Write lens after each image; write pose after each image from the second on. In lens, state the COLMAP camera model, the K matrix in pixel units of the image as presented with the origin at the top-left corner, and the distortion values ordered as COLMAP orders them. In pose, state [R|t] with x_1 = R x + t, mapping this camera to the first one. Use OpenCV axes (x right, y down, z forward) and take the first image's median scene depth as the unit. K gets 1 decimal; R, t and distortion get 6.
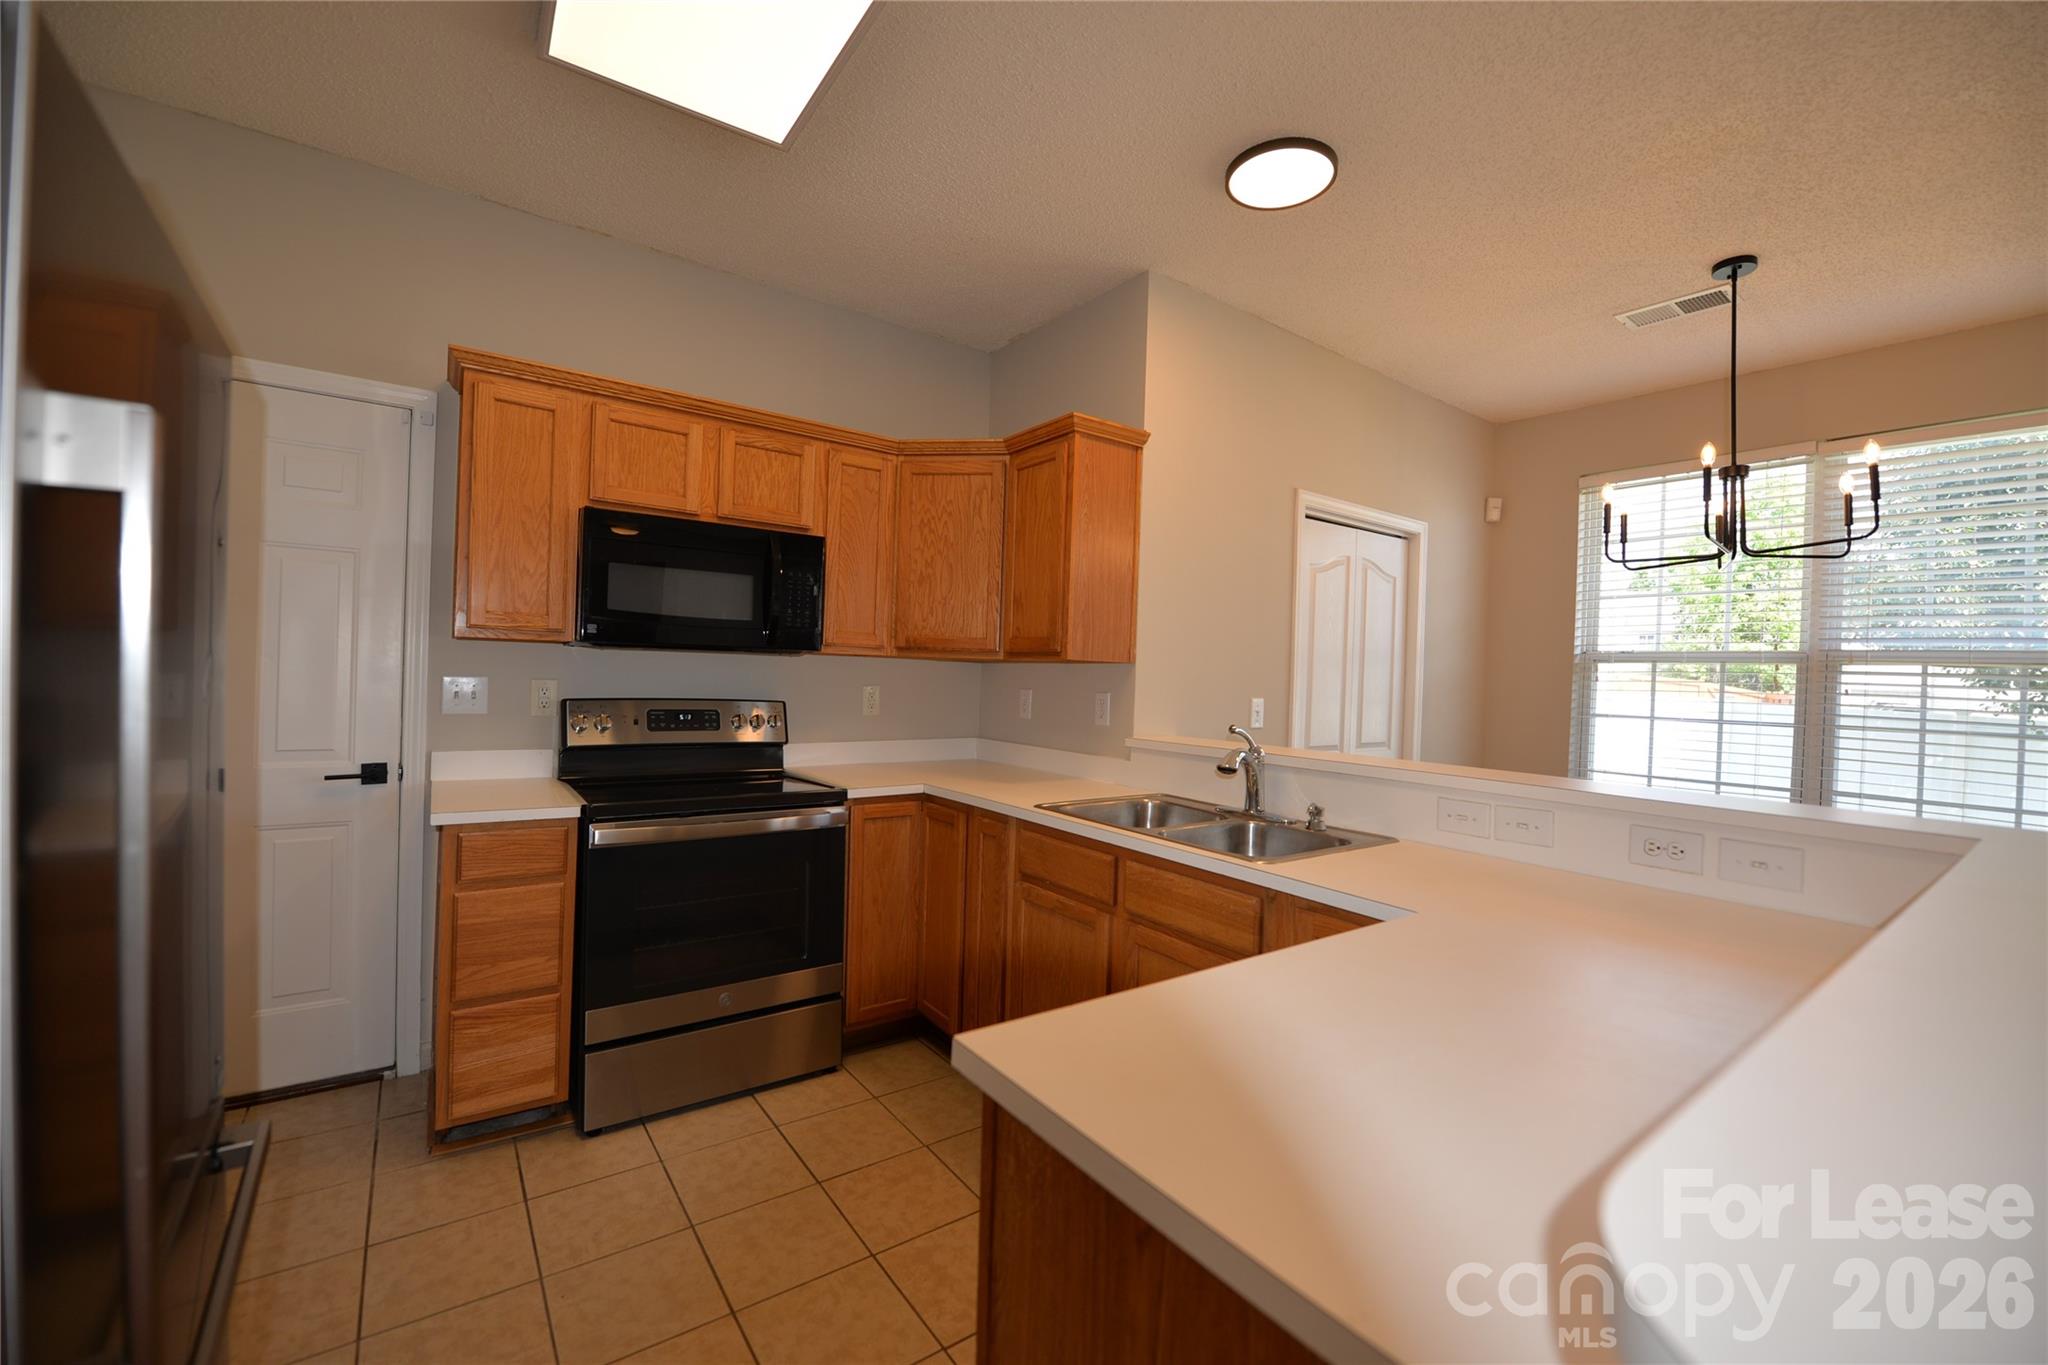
lens RADIAL K [[813.1, 0, 1021.6], [0, 813.1, 677.0], [0, 0, 1]] dist [-0.030536, 0.000816]
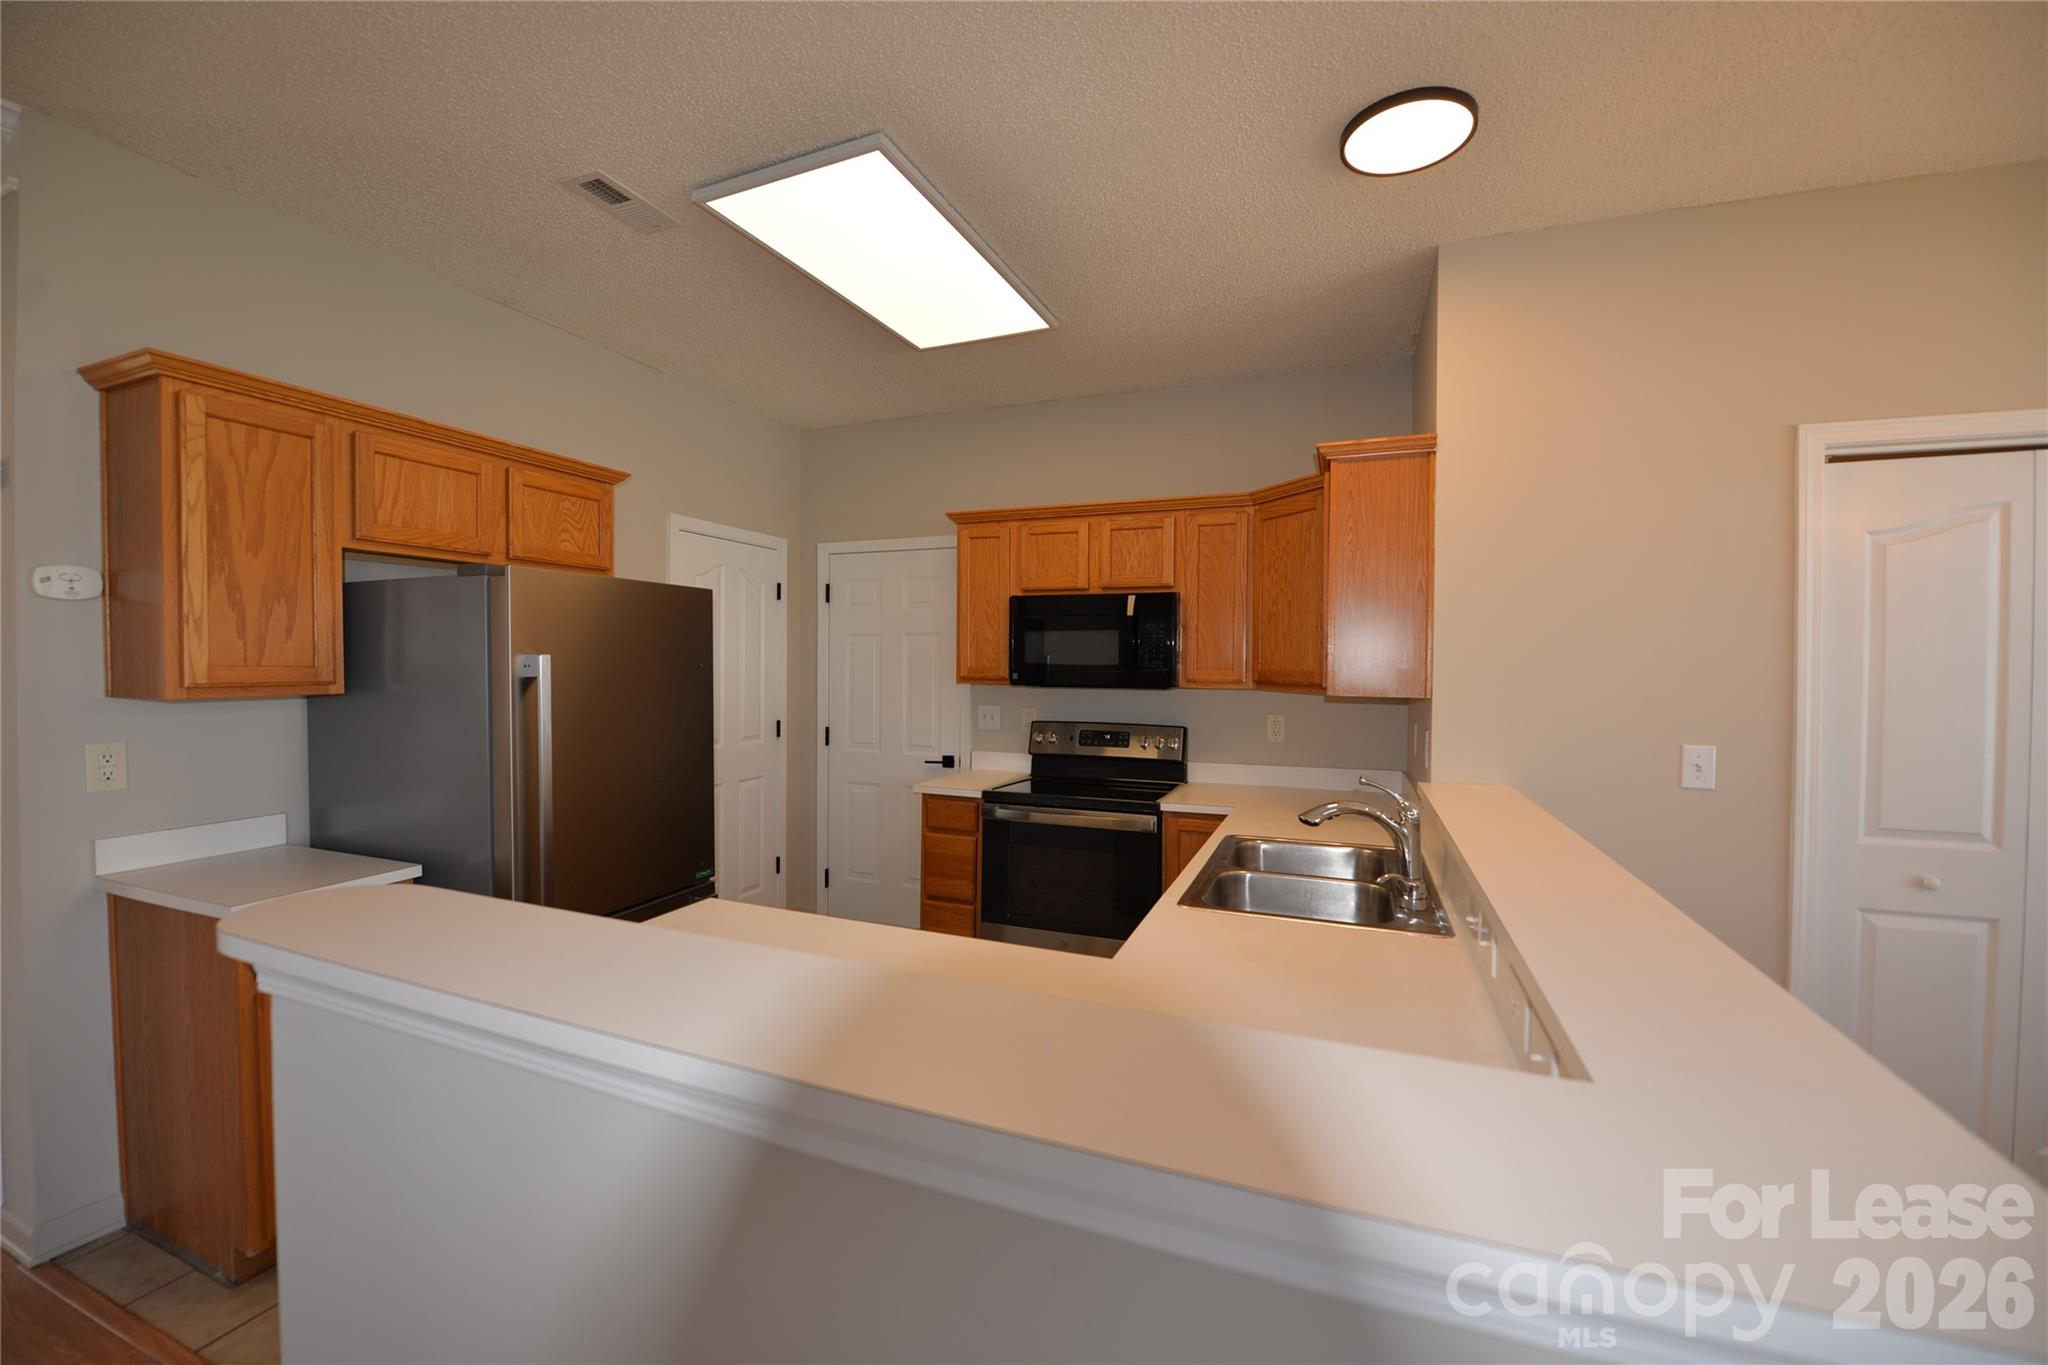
lens RADIAL K [[813.1, 0, 1021.6], [0, 813.1, 677.0], [0, 0, 1]] dist [-0.030536, 0.000816]
pose [[0.538719, -0.016477, -0.842324, 0.633234], [0.003300, 0.999842, -0.017448, -0.025540], [0.842479, 0.006620, 0.538689, 0.157690]]
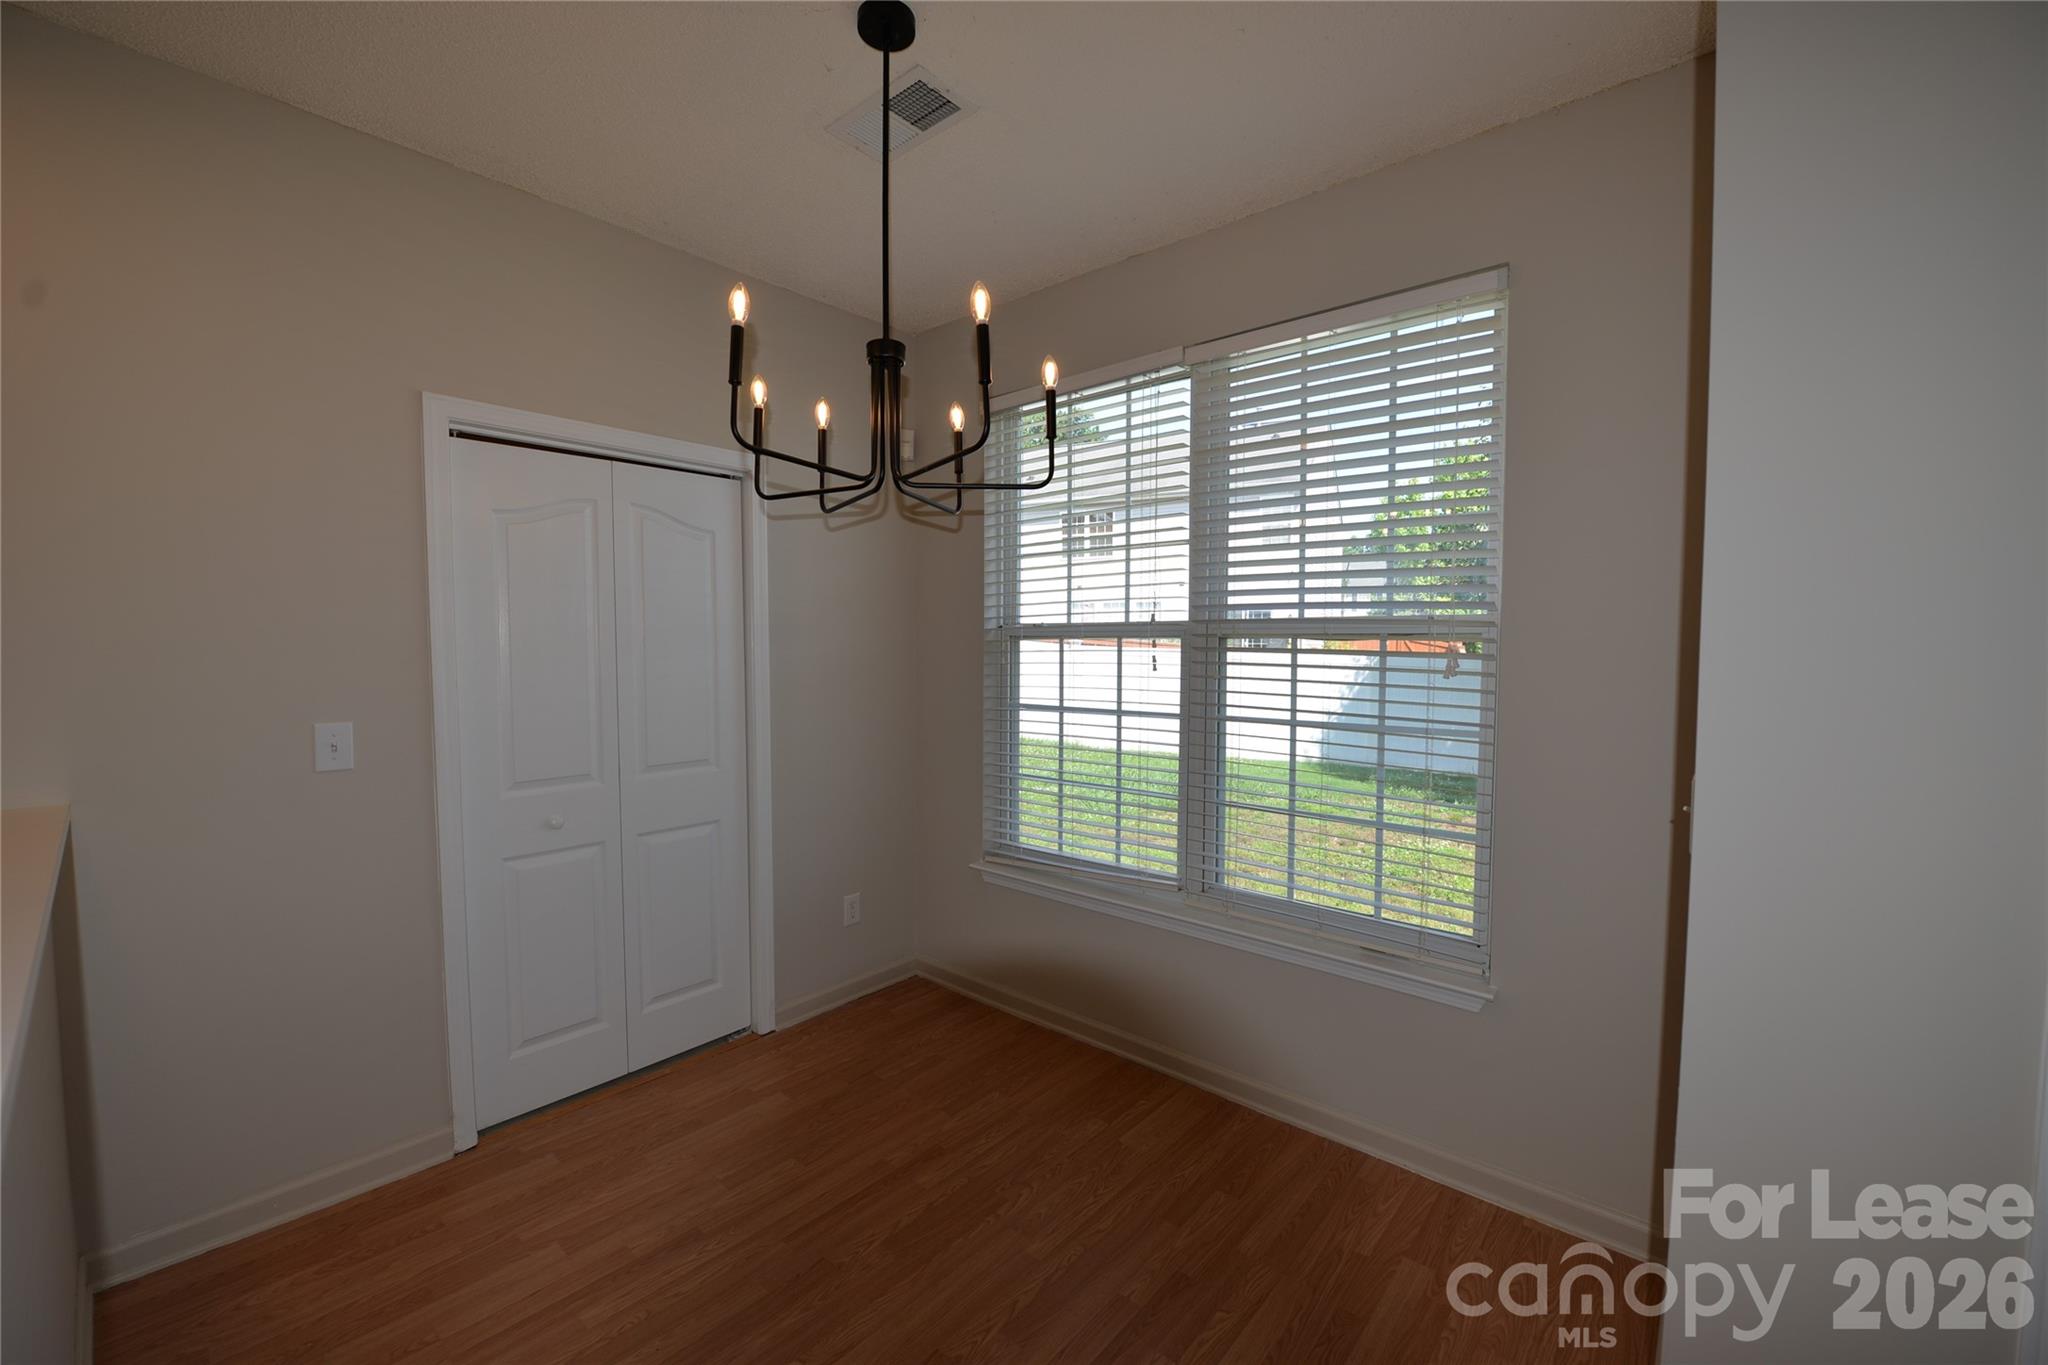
lens RADIAL K [[813.1, 0, 1021.6], [0, 813.1, 677.0], [0, 0, 1]] dist [-0.030536, 0.000816]
pose [[0.972100, -0.041240, 0.230912, 0.766964], [0.031456, 0.998451, 0.045894, -0.024092], [-0.232447, -0.037350, 0.971892, 0.310105]]
